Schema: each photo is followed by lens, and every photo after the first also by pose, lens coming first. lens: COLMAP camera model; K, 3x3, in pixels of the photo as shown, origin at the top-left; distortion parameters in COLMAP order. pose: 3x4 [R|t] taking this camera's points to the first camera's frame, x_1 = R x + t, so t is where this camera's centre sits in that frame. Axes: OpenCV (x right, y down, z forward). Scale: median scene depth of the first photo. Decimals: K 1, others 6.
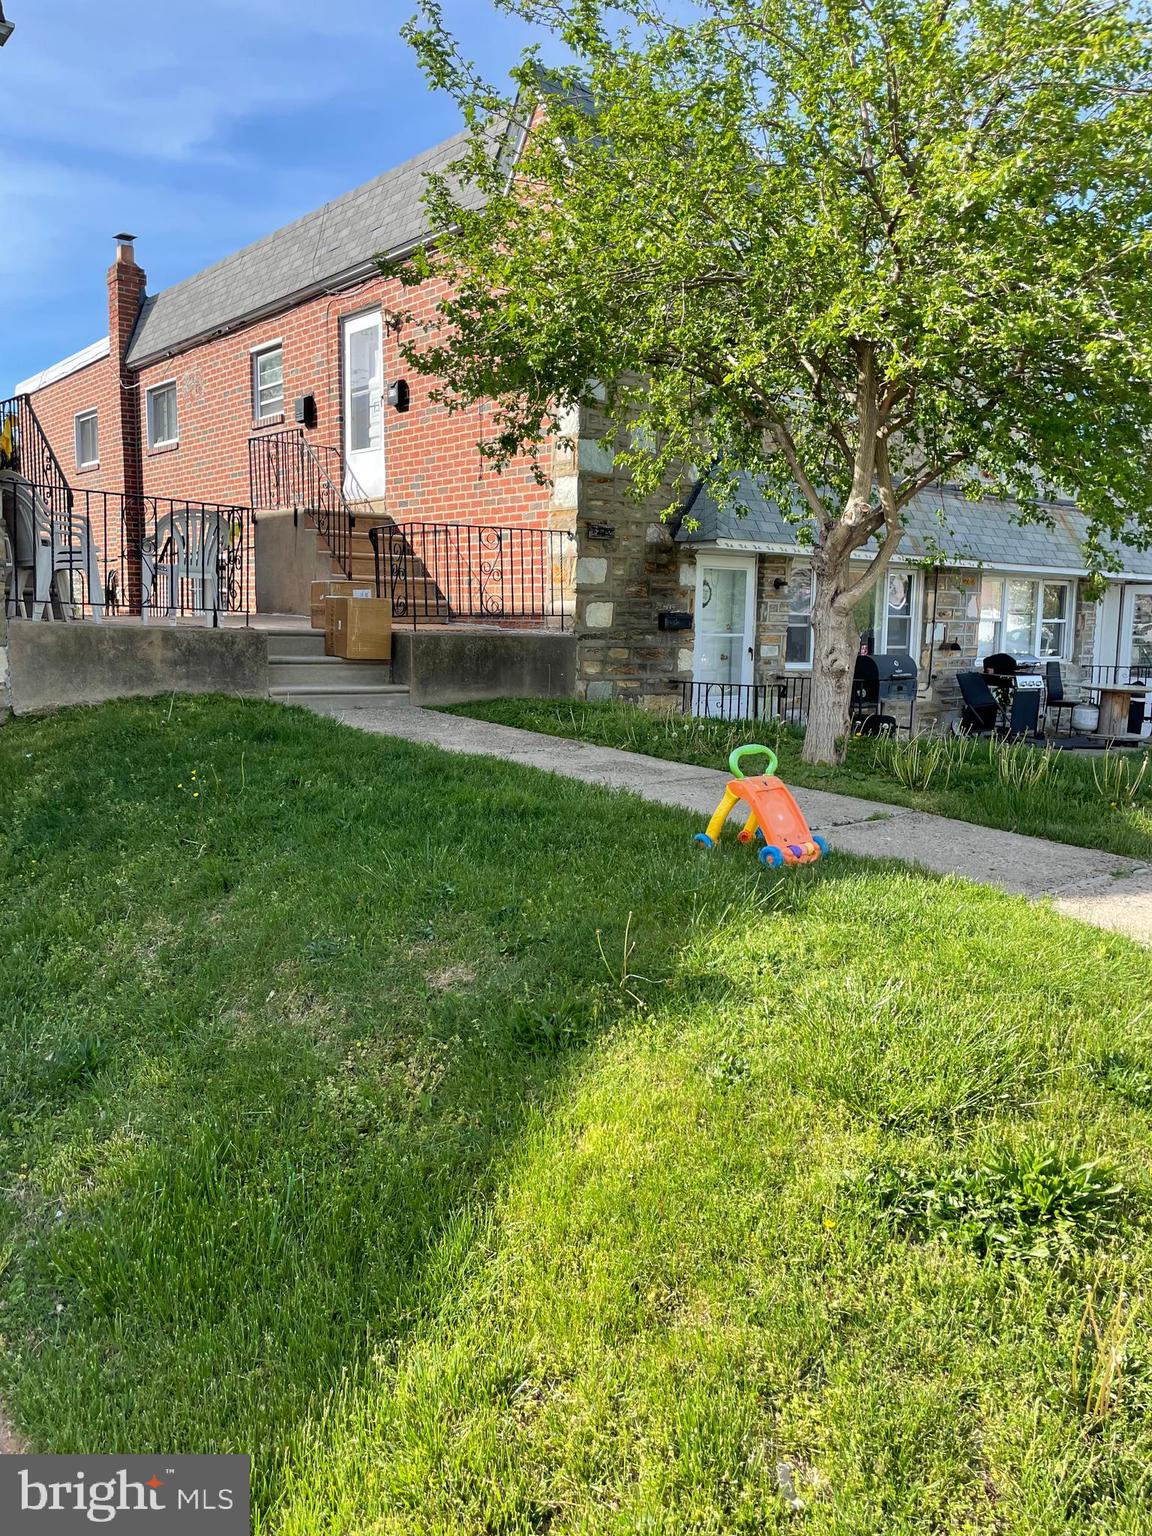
lens RADIAL K [[1173.9, 0, 575.5], [0, 1173.9, 766.1], [0, 0, 1]] dist [0.085894, -0.123320]
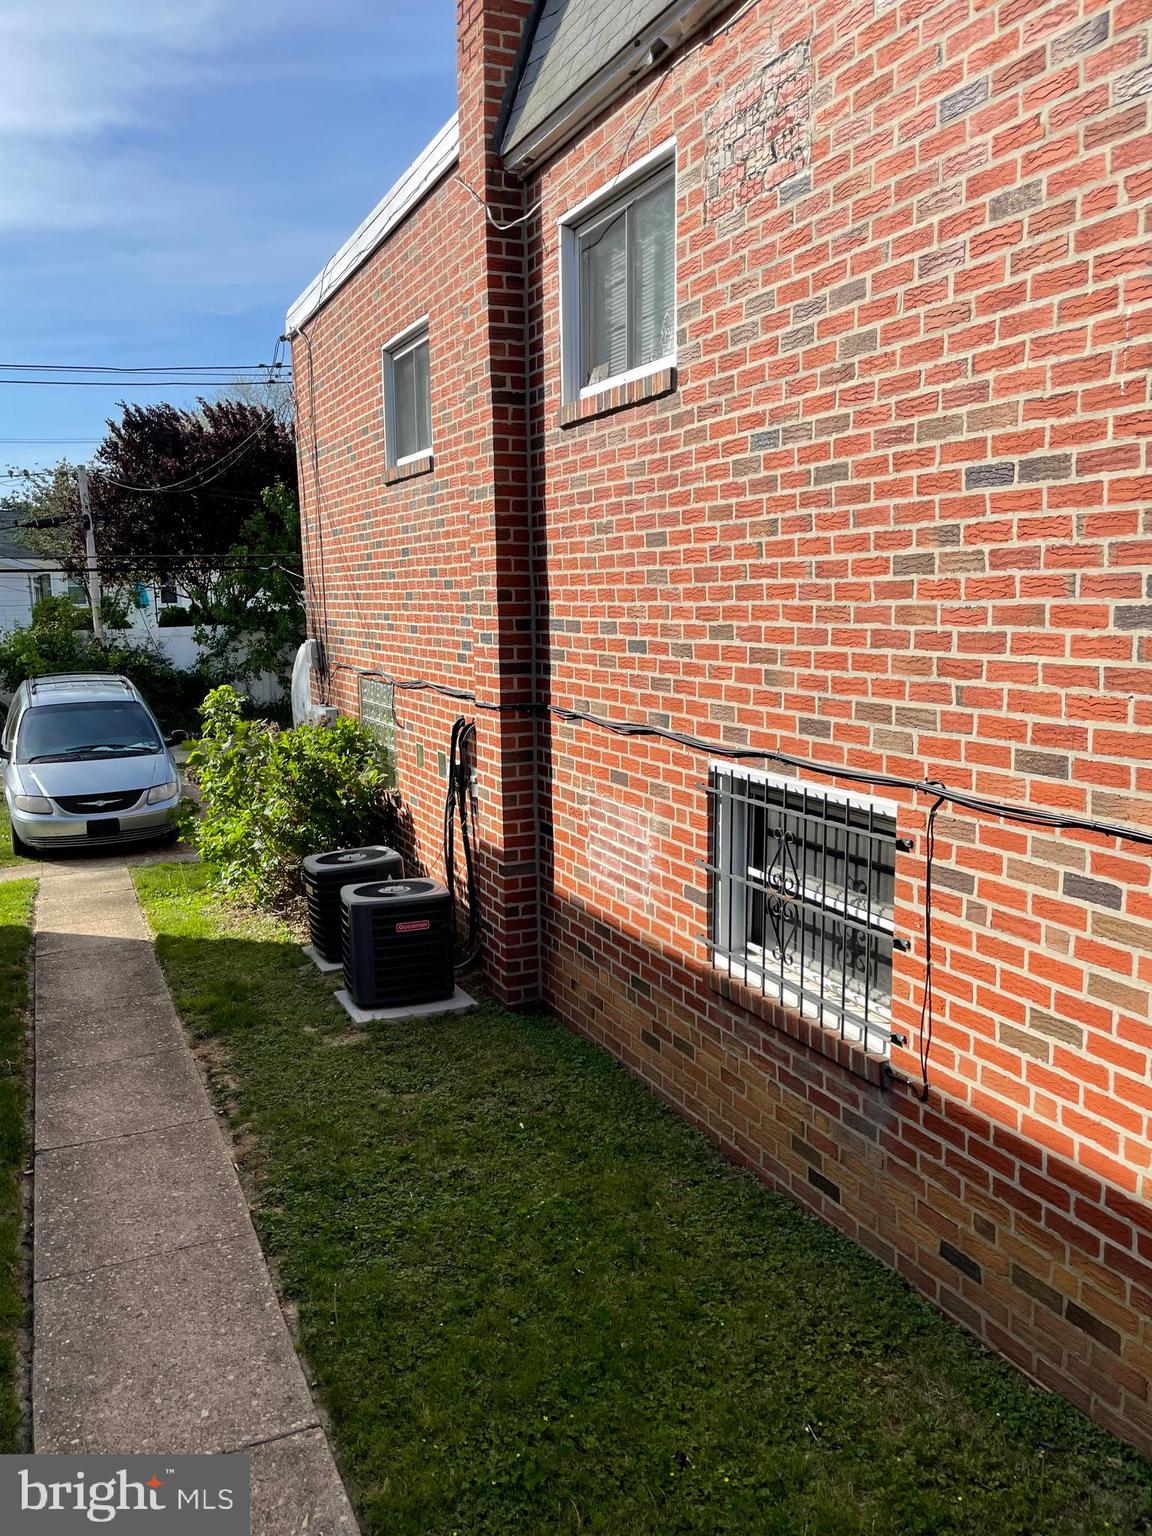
lens RADIAL K [[1173.9, 0, 575.0], [0, 1173.9, 769.9], [0, 0, 1]] dist [0.085894, -0.123320]
pose [[0.961797, 0.011374, -0.273526, -0.263203], [-0.002453, 0.999455, 0.032934, -0.174359], [0.273752, -0.031005, 0.961301, 0.674287]]
